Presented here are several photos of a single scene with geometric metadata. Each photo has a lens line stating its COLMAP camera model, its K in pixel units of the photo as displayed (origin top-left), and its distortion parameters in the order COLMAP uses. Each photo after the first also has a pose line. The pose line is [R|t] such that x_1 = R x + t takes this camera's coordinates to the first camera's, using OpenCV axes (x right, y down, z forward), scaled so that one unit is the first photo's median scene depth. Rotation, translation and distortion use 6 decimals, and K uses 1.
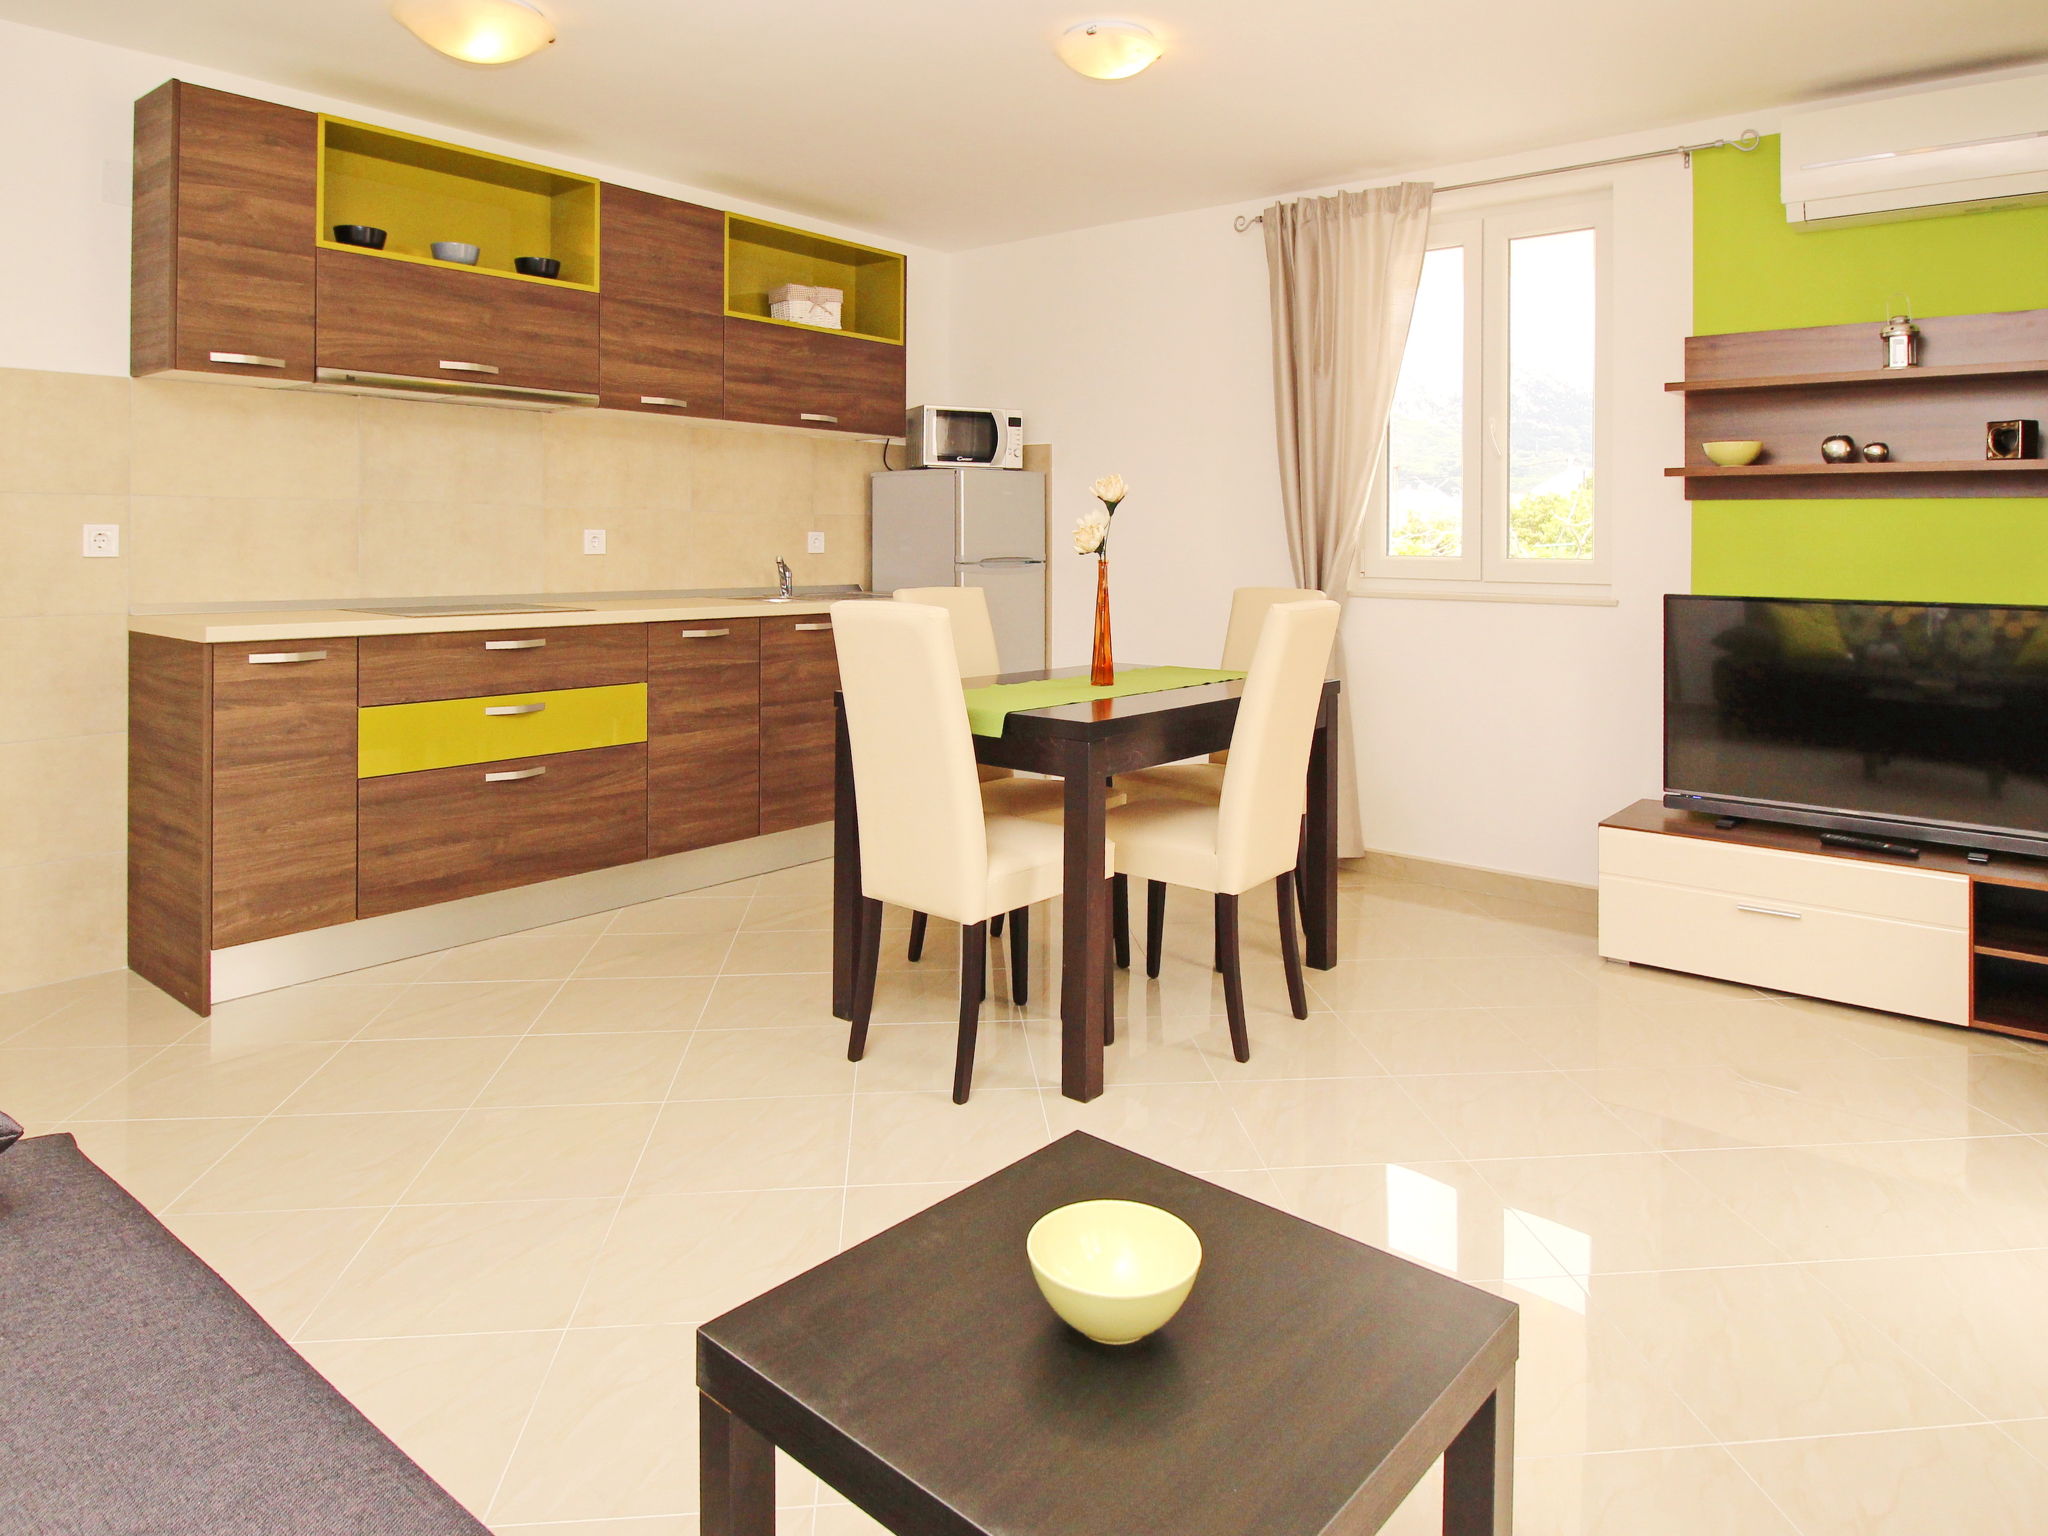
lens RADIAL K [[1286.7, 0, 951.4], [0, 1286.7, 548.3], [0, 0, 1]] dist [-0.007228, -0.001446]
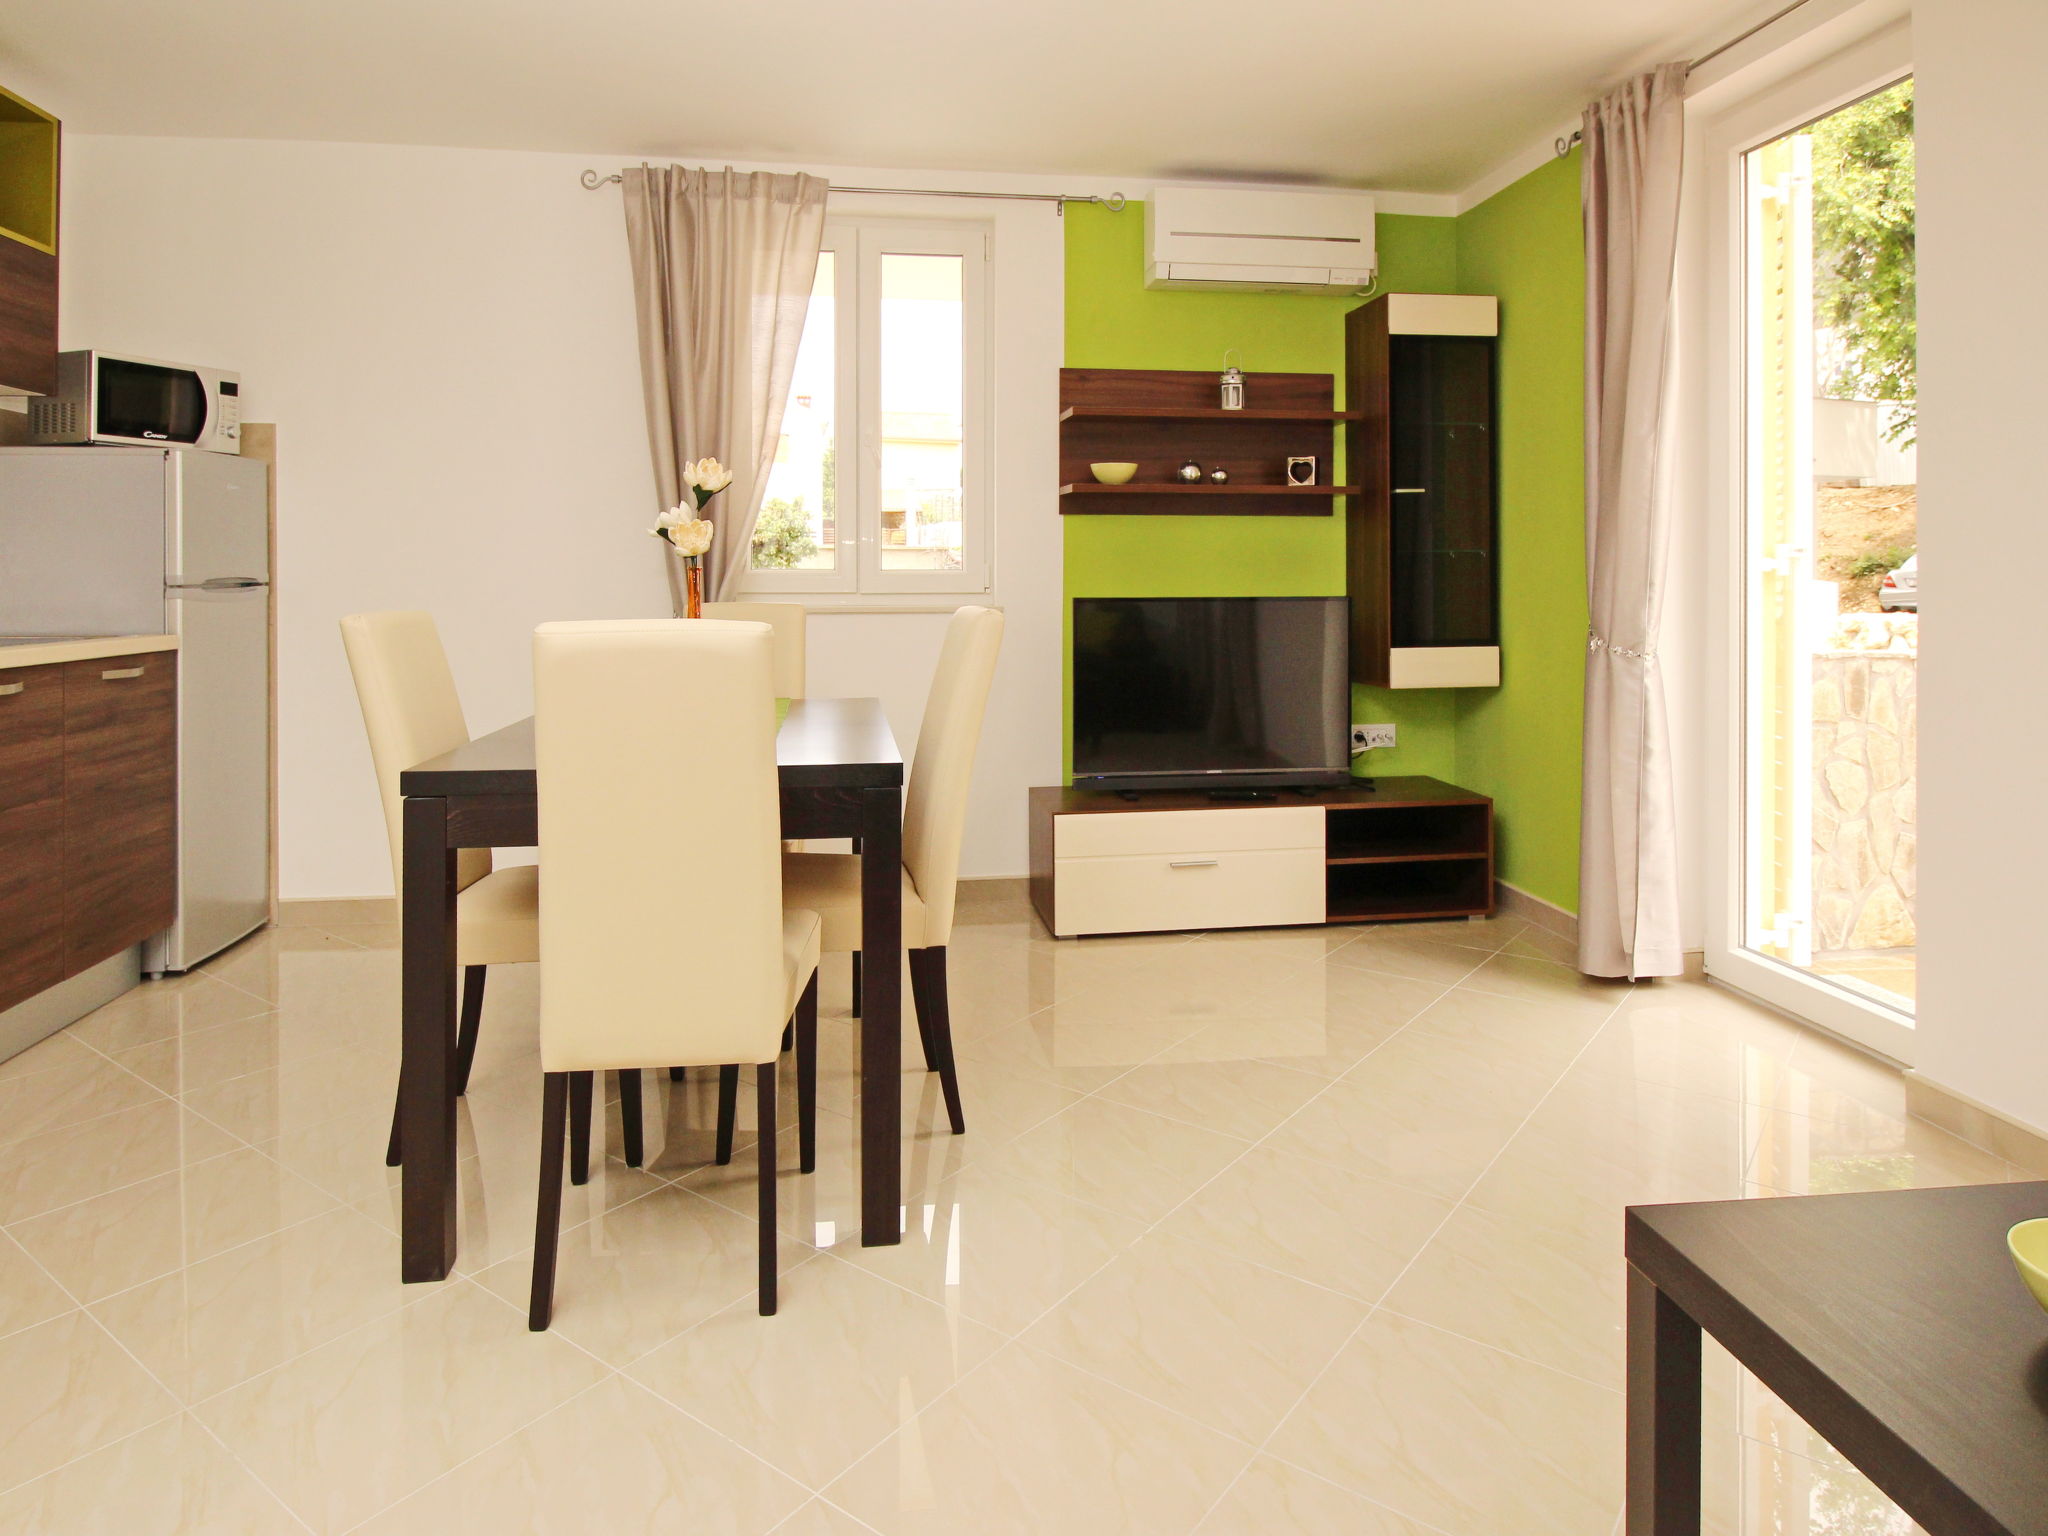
lens RADIAL K [[1310.4, 0, 1031.7], [0, 1310.4, 584.0], [0, 0, 1]] dist [-0.002965, -0.003032]
pose [[0.663052, -0.011971, 0.748478, -0.268934], [0.010679, 0.999922, 0.006532, 0.014008], [-0.748497, 0.003662, 0.663128, 0.241148]]
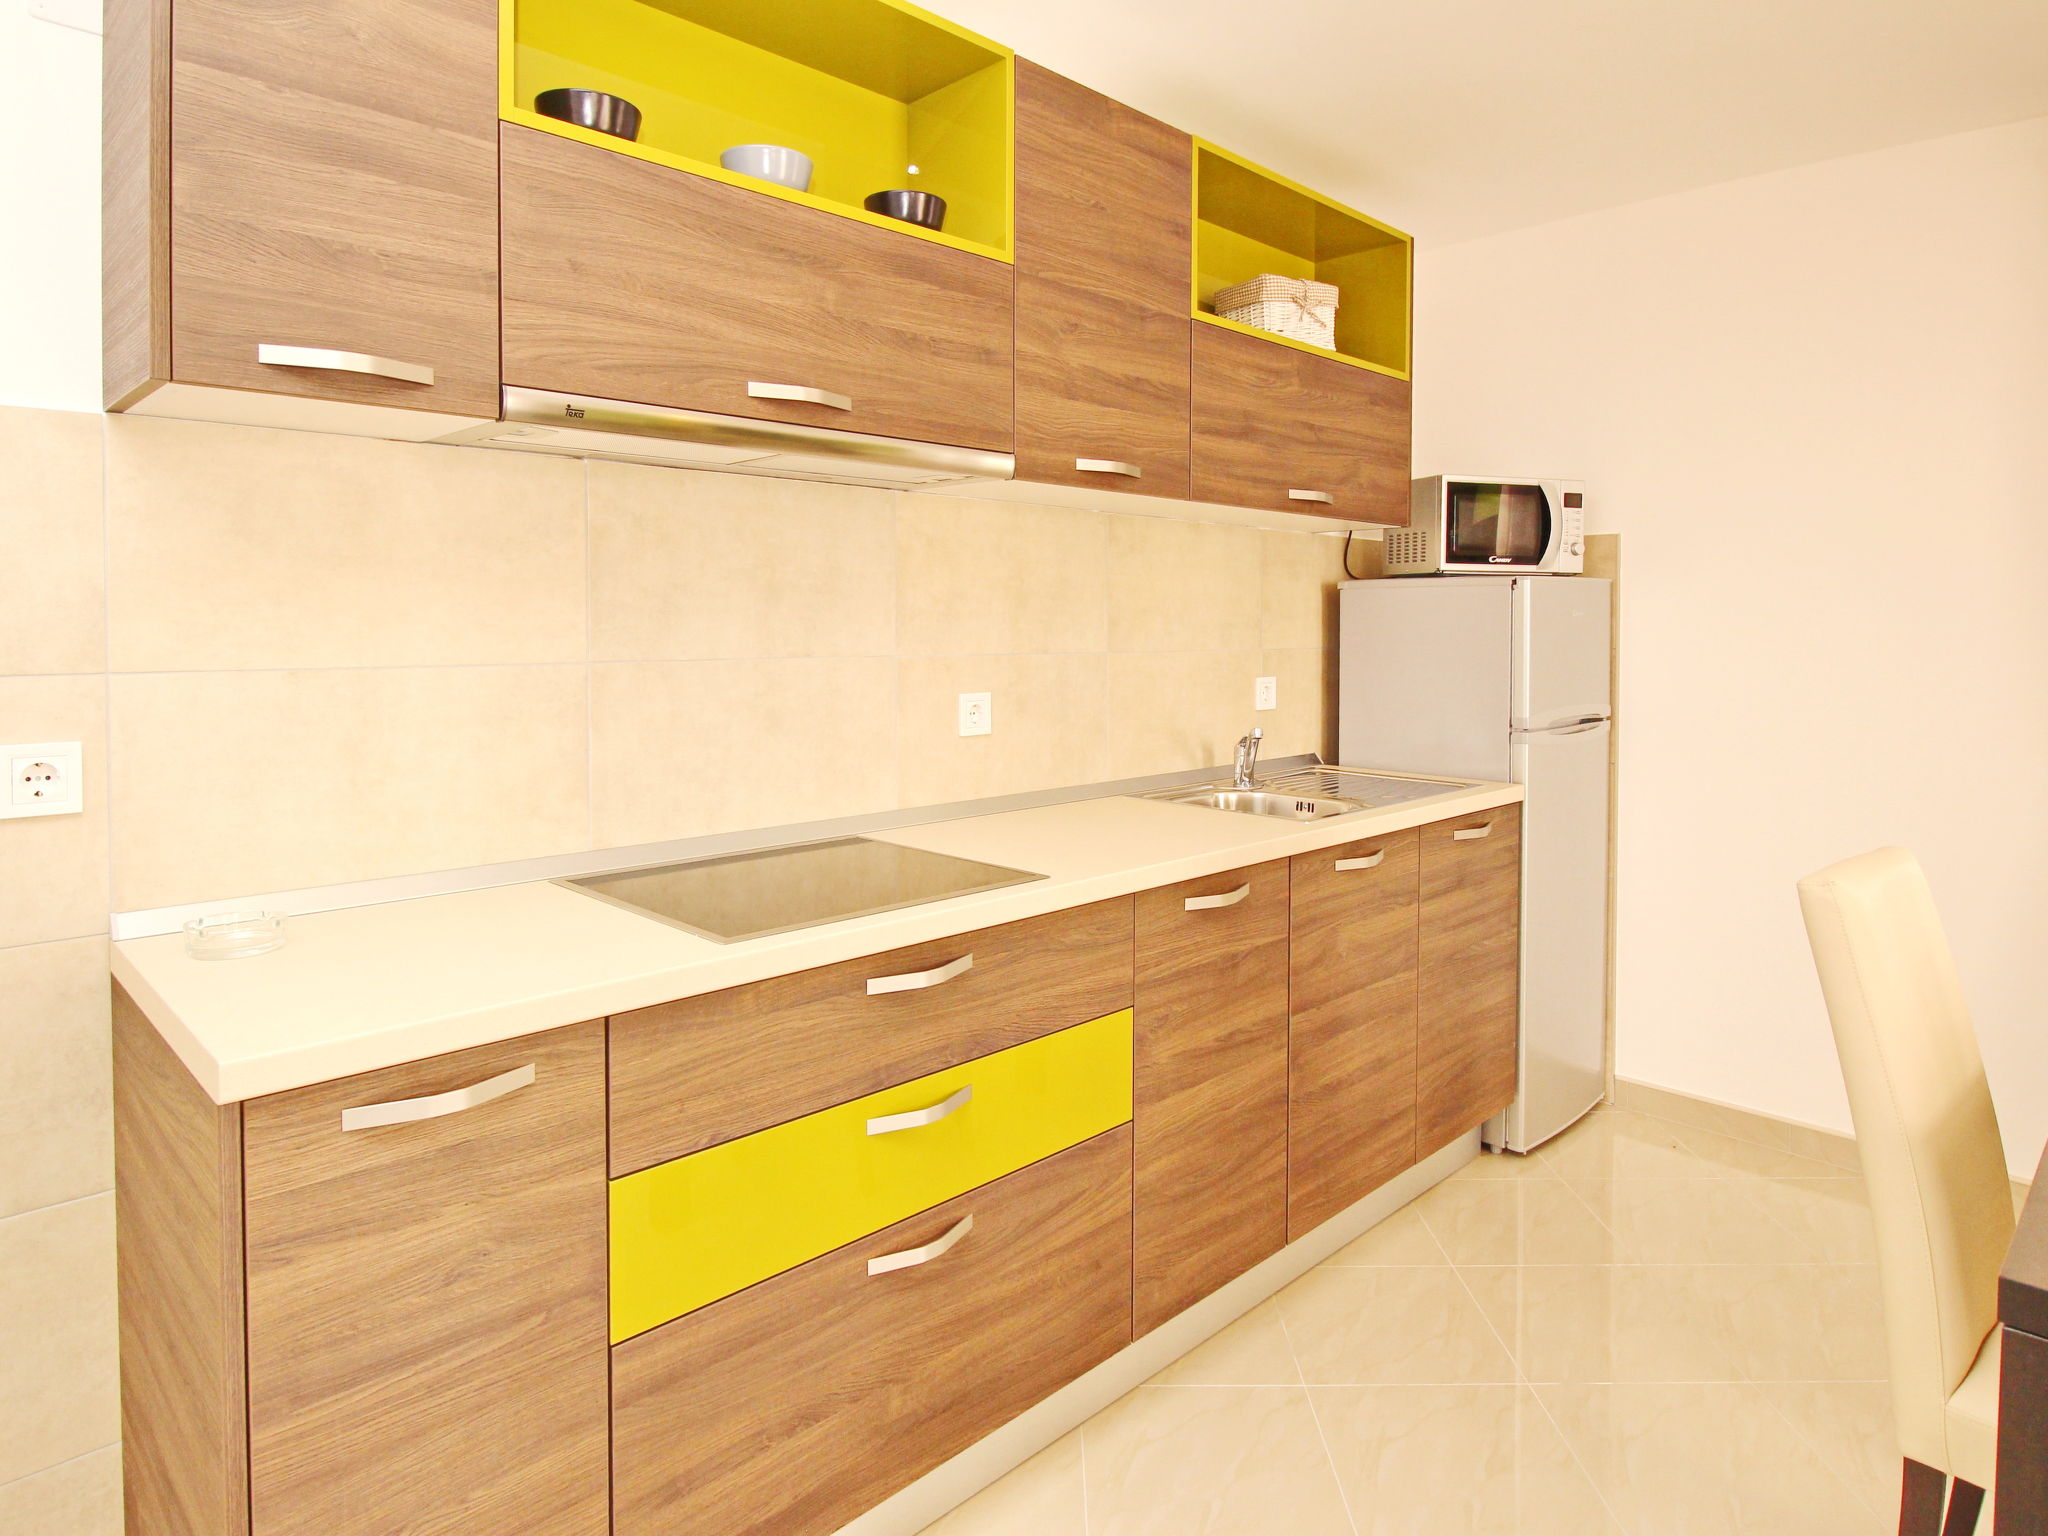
lens RADIAL K [[1264.9, 0, 1024.1], [0, 1264.9, 652.3], [0, 0, 1]] dist [-0.000628, -0.000113]
pose [[0.997458, -0.007992, -0.070805, -0.236326], [0.008708, 0.999914, 0.009807, -0.042235], [0.070721, -0.010399, 0.997442, 0.477885]]
